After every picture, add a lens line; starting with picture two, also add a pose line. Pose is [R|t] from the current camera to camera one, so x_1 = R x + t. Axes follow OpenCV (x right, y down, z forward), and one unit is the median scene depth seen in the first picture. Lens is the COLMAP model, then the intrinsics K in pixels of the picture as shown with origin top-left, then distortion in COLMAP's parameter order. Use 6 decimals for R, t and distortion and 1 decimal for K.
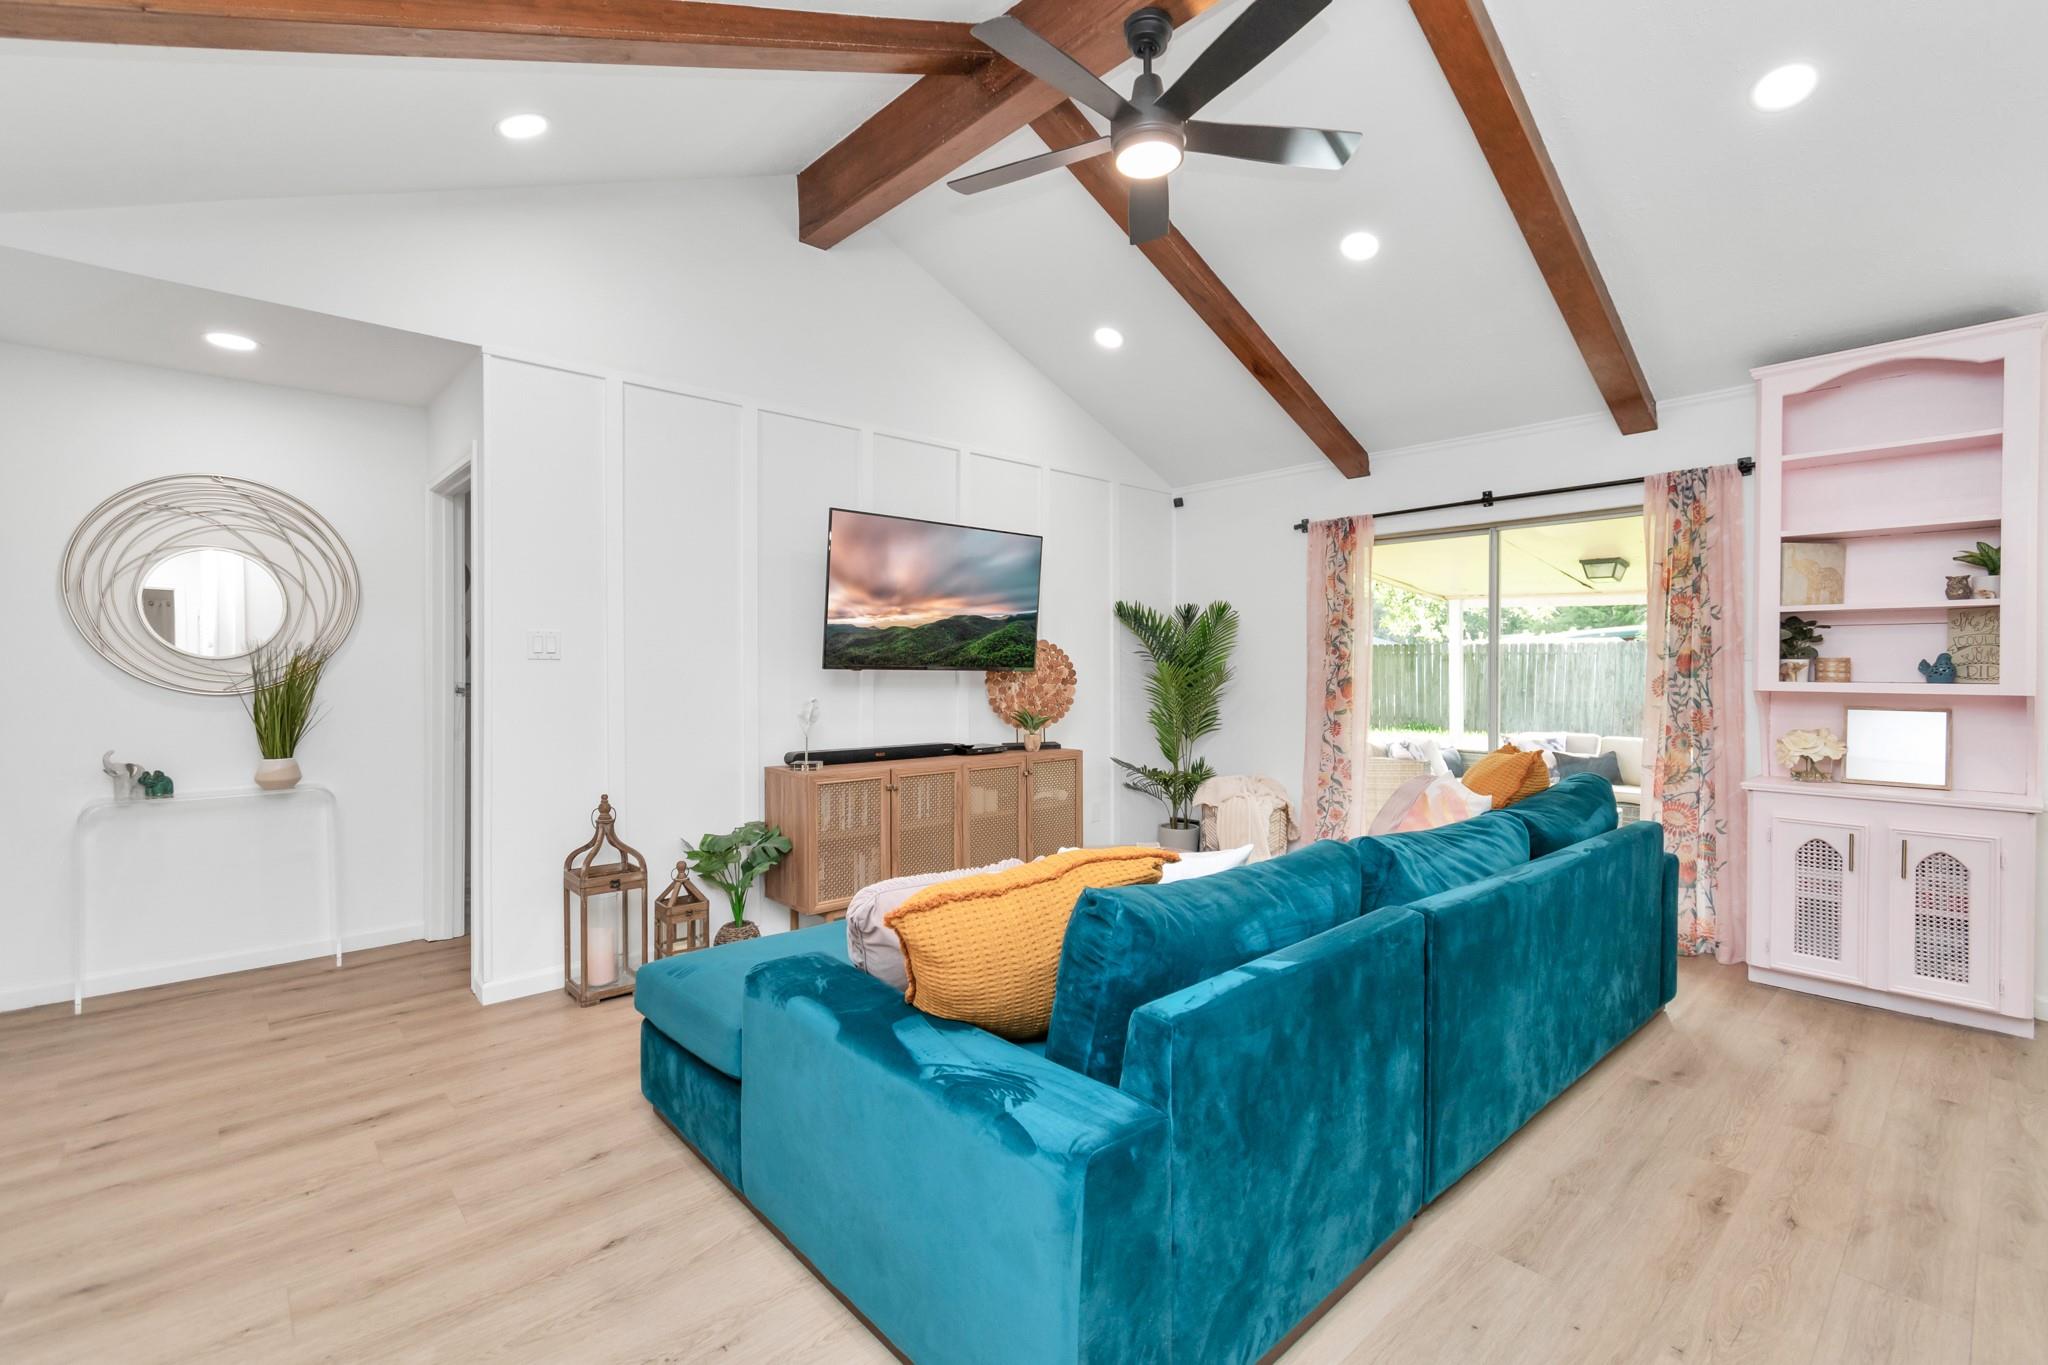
lens RADIAL K [[896.0, 0, 1038.7], [0, 896.0, 669.3], [0, 0, 1]] dist [-0.000240, -0.000187]
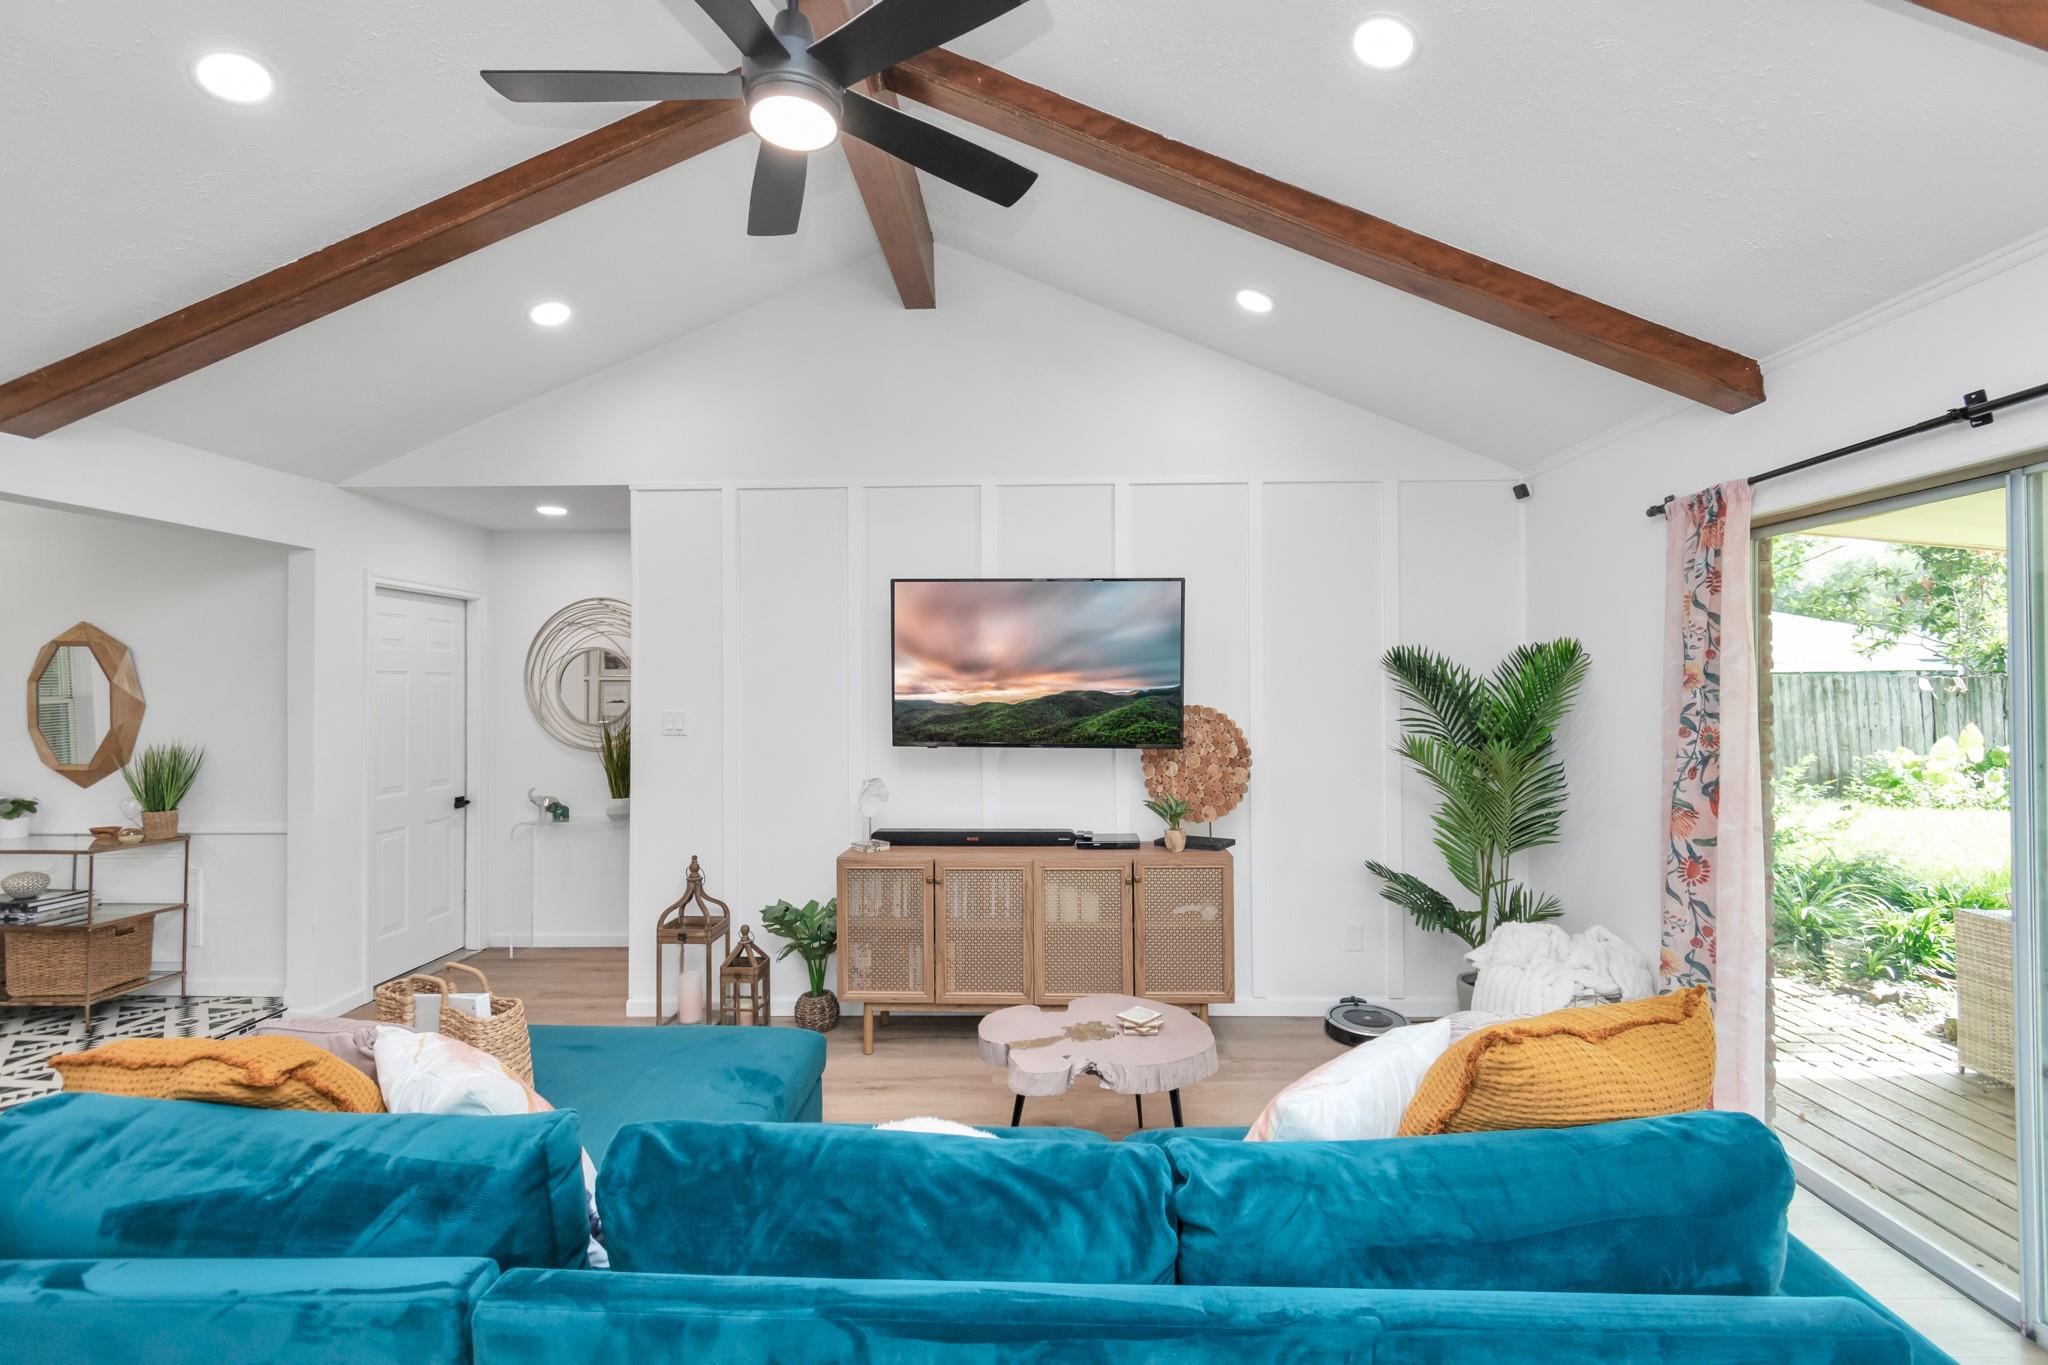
lens RADIAL K [[896.0, 0, 1028.8], [0, 896.0, 689.0], [0, 0, 1]] dist [-0.000240, -0.000187]
pose [[0.721687, -0.005511, -0.692198, 0.505312], [0.003207, 0.999984, -0.004619, -0.054421], [0.692213, 0.001114, 0.721693, 0.381764]]
